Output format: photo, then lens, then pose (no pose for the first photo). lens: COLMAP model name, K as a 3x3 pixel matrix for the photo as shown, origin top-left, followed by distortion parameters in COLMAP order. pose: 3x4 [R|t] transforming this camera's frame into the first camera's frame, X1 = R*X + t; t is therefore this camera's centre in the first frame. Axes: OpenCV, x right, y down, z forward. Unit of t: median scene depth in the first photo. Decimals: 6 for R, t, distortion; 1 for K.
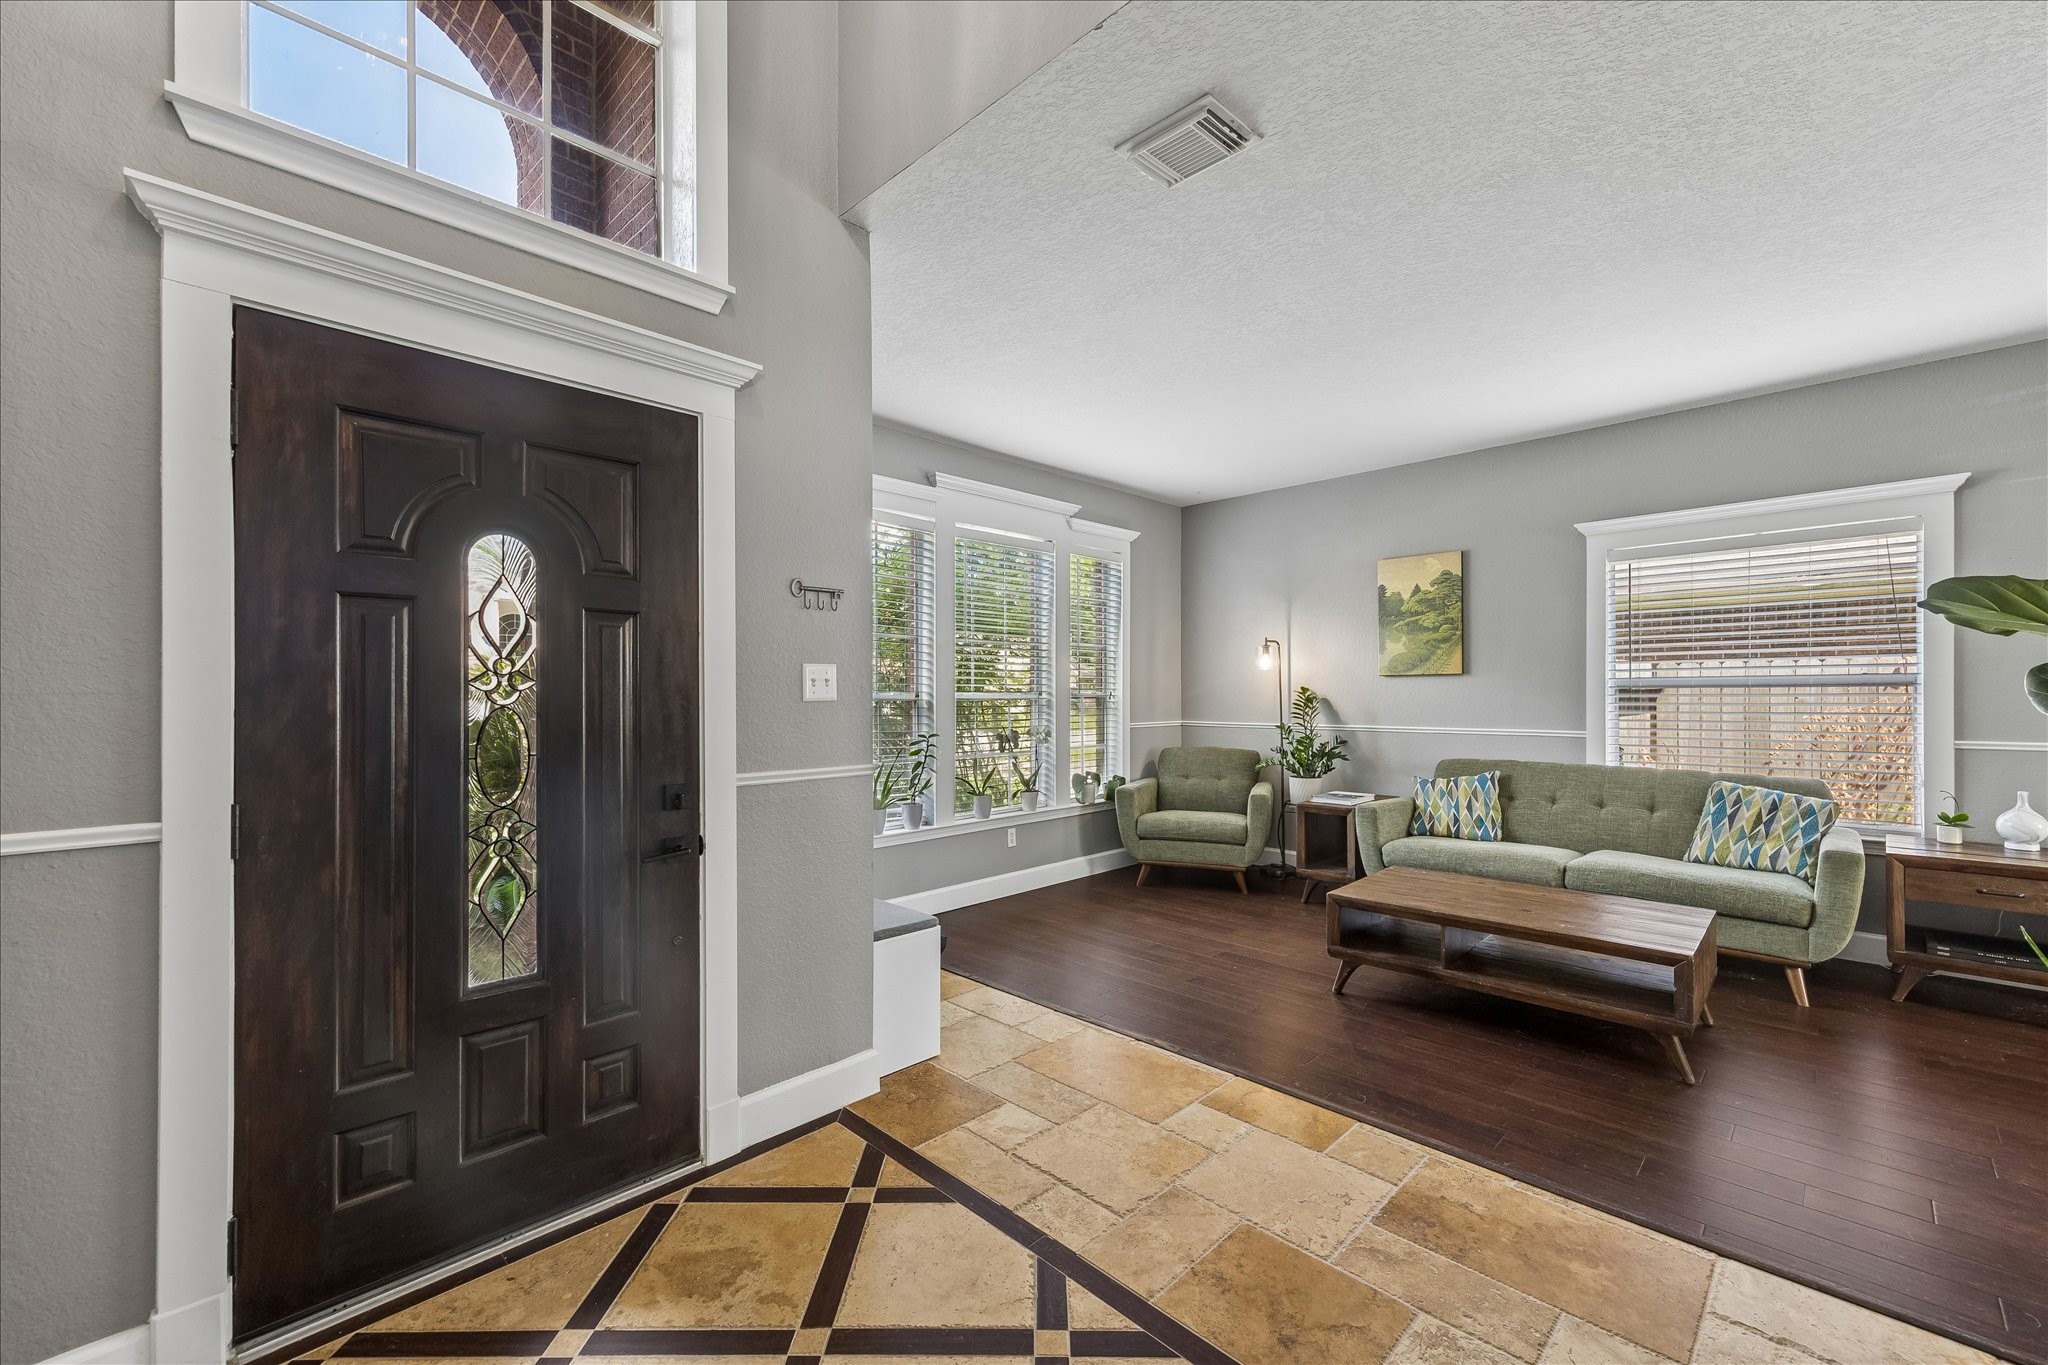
lens RADIAL K [[838.5, 0, 1021.5], [0, 838.5, 696.7], [0, 0, 1]] dist [-0.004831, 0.000009]
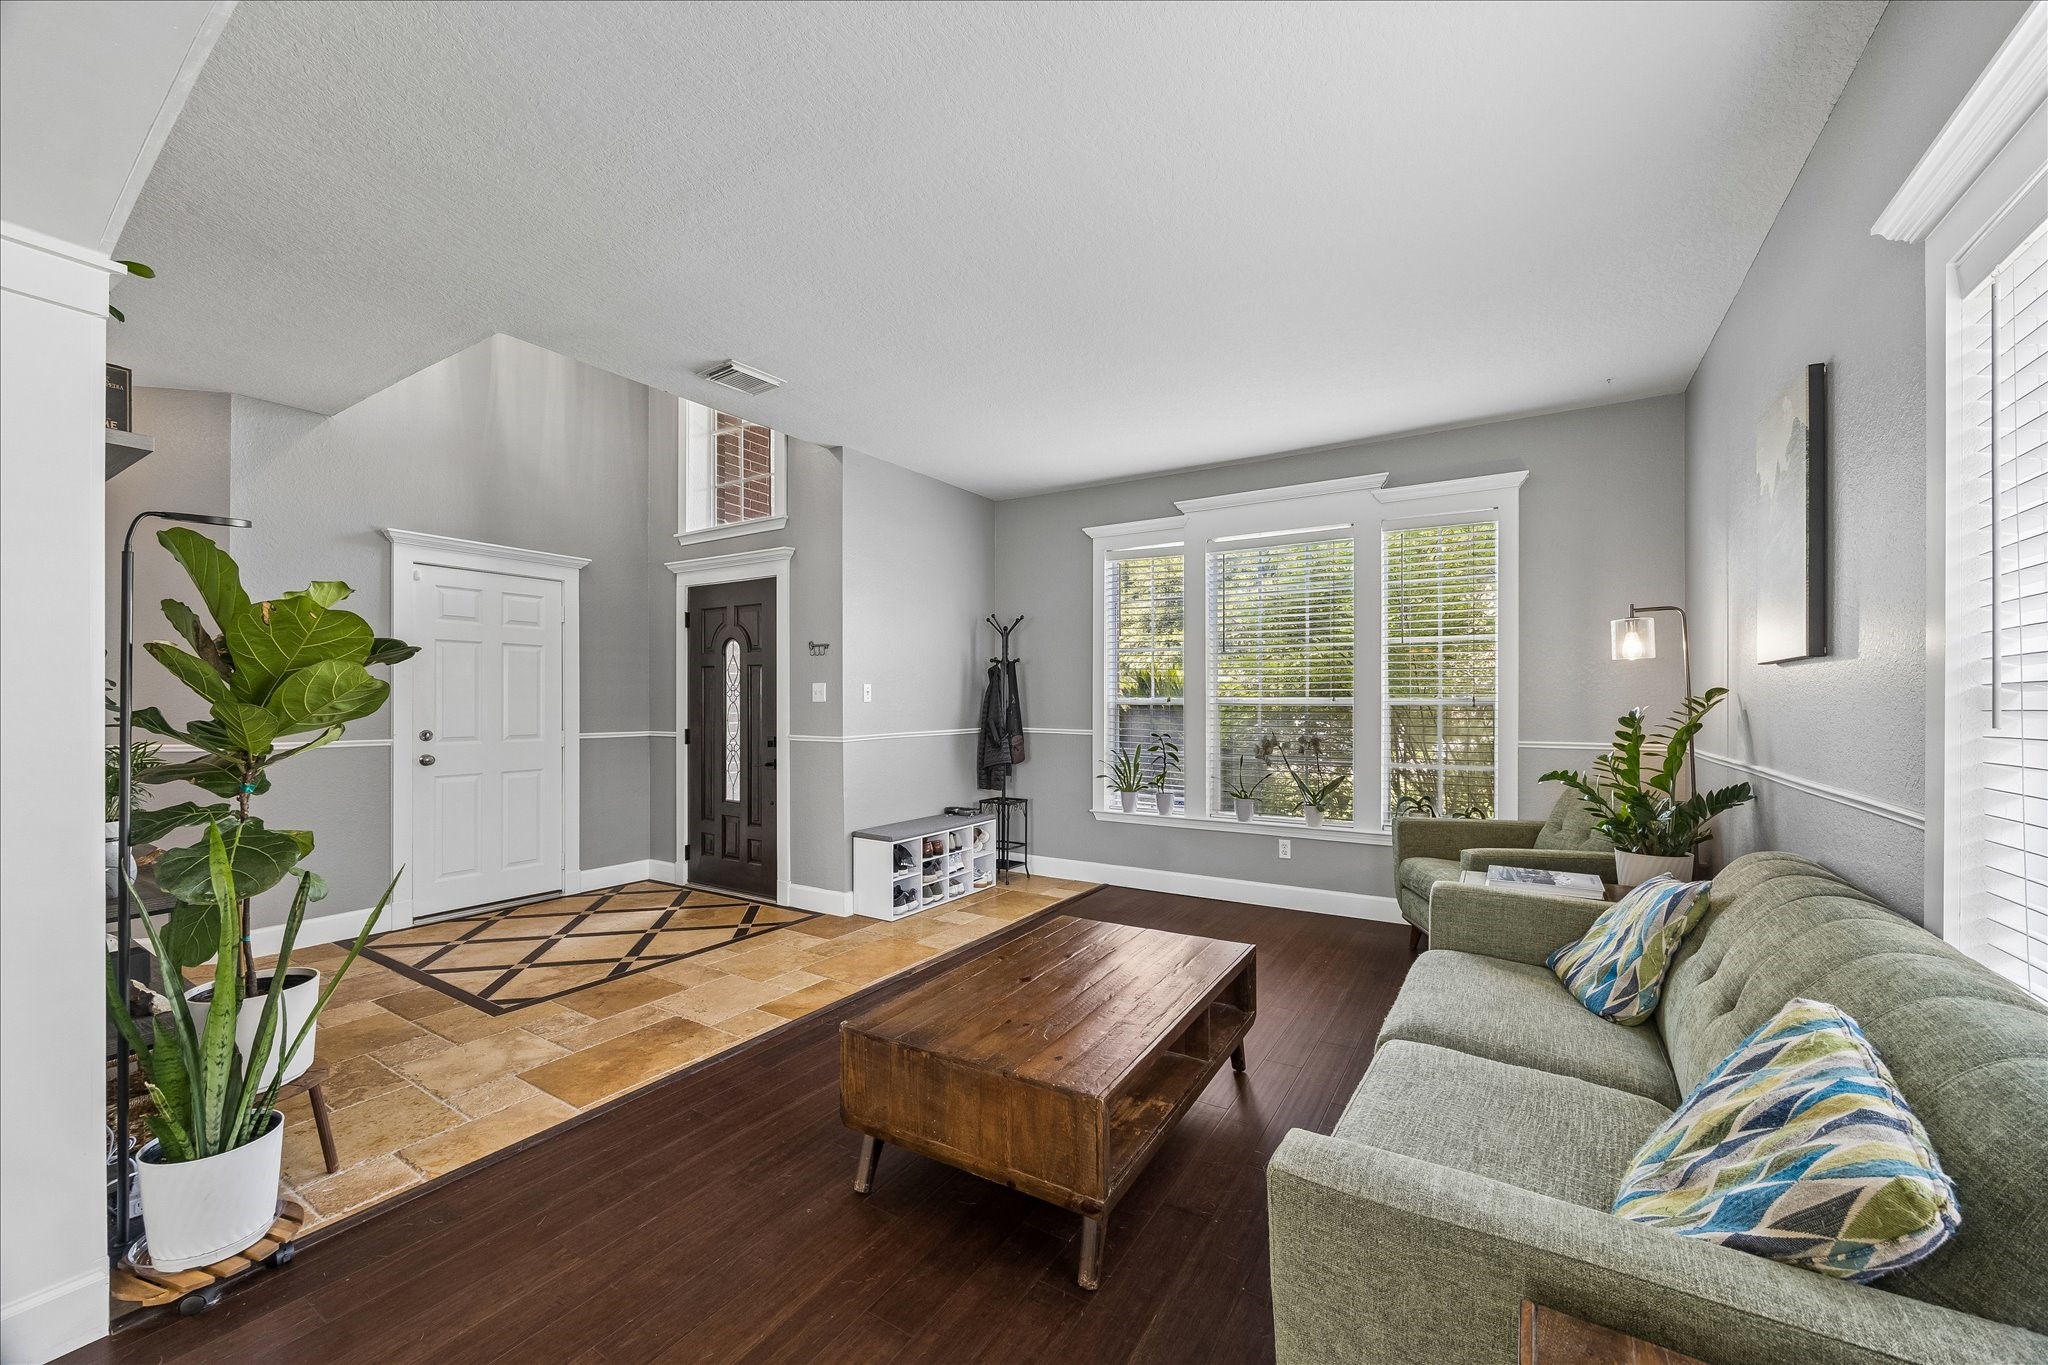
lens RADIAL K [[795.2, 0, 1024.6], [0, 795.2, 705.4], [0, 0, 1]] dist [-0.002475, 0.000197]
pose [[0.211341, 0.009900, -0.977362, 1.931937], [-0.005787, 0.999944, 0.008877, -0.007077], [0.977395, 0.003779, 0.211387, 1.230687]]
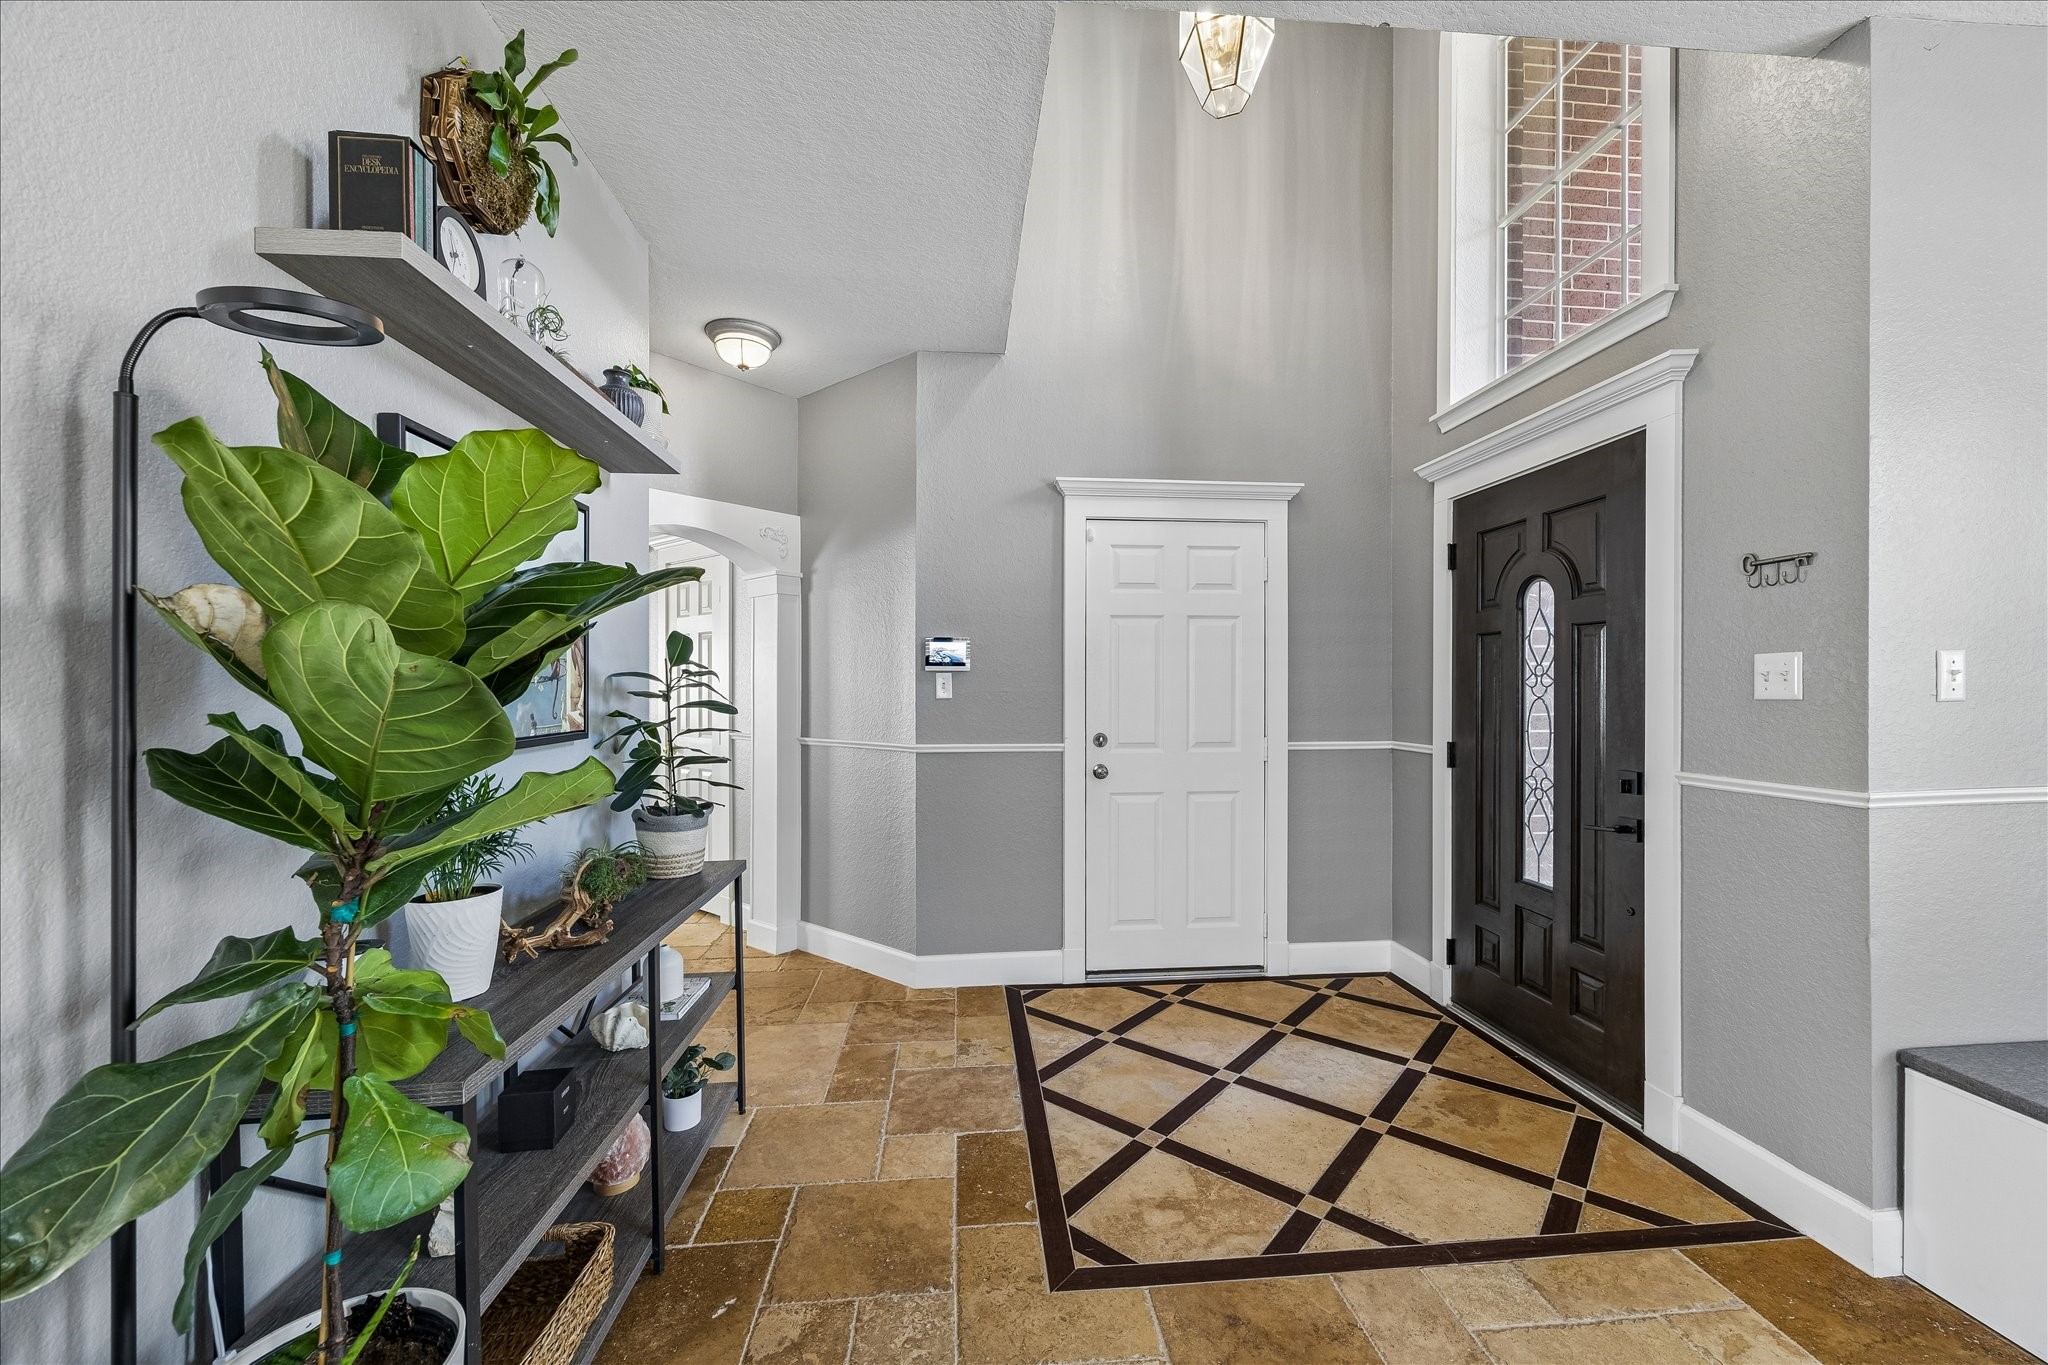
lens RADIAL K [[795.2, 0, 1034.1], [0, 795.2, 696.3], [0, 0, 1]] dist [-0.002475, 0.000197]
pose [[-0.640322, 0.013538, -0.767987, 0.910879], [0.003335, 0.999884, 0.014846, -0.013291], [0.768099, 0.006945, -0.640293, 1.073464]]
